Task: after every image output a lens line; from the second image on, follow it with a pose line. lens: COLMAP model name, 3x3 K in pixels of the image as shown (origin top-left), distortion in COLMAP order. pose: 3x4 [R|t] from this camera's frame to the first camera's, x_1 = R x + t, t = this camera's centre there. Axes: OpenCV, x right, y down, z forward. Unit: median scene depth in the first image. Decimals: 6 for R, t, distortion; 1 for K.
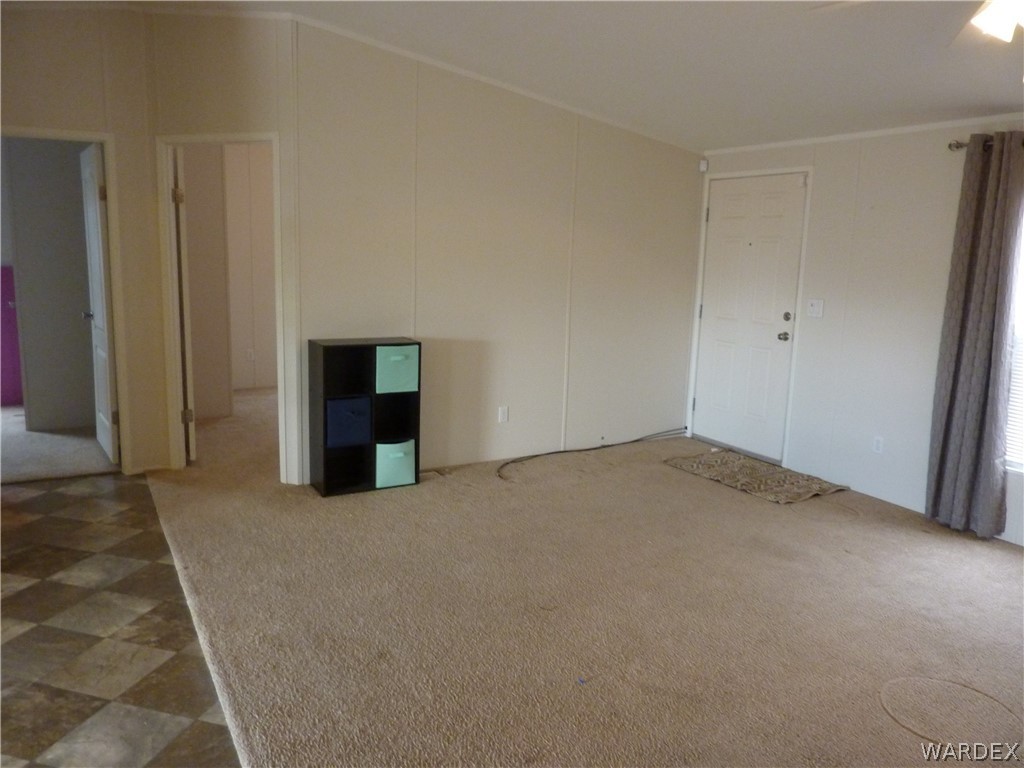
lens RADIAL K [[764.9, 0, 512.0], [0, 764.9, 384.0], [0, 0, 1]] dist [-0.056340, 0.002094]
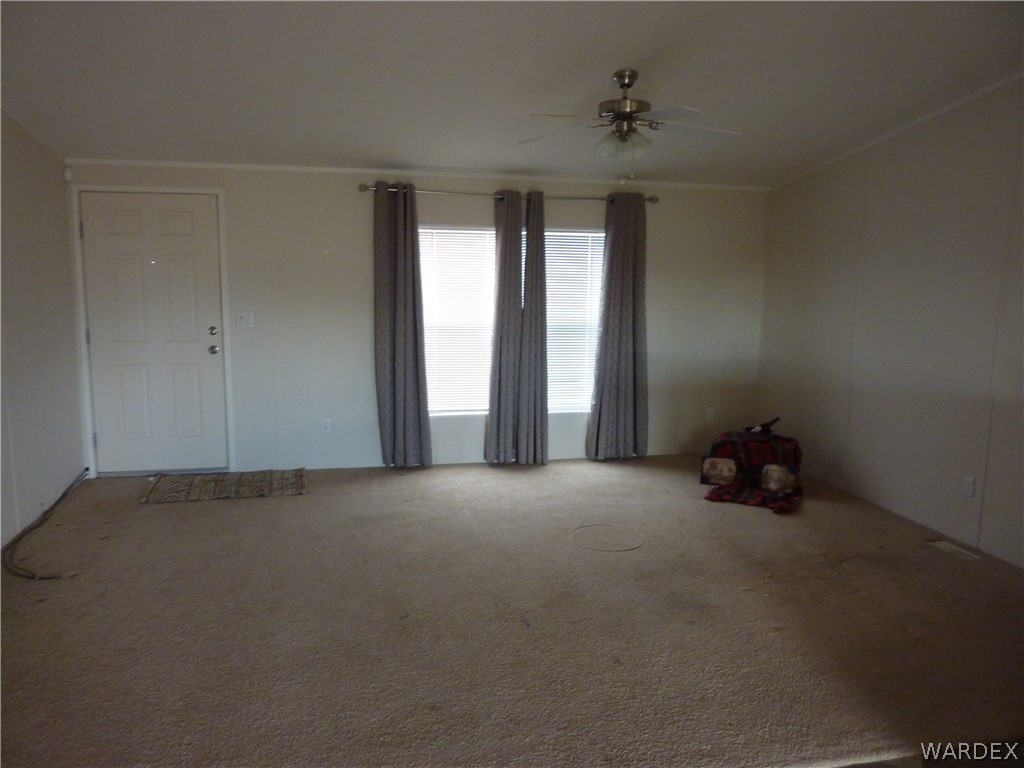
lens RADIAL K [[764.9, 0, 512.0], [0, 764.9, 384.0], [0, 0, 1]] dist [-0.056340, 0.002094]
pose [[0.266901, -0.160784, 0.950217, -0.685692], [0.161371, 0.979520, 0.120416, -0.098279], [-0.950118, 0.121198, 0.287381, 0.407398]]
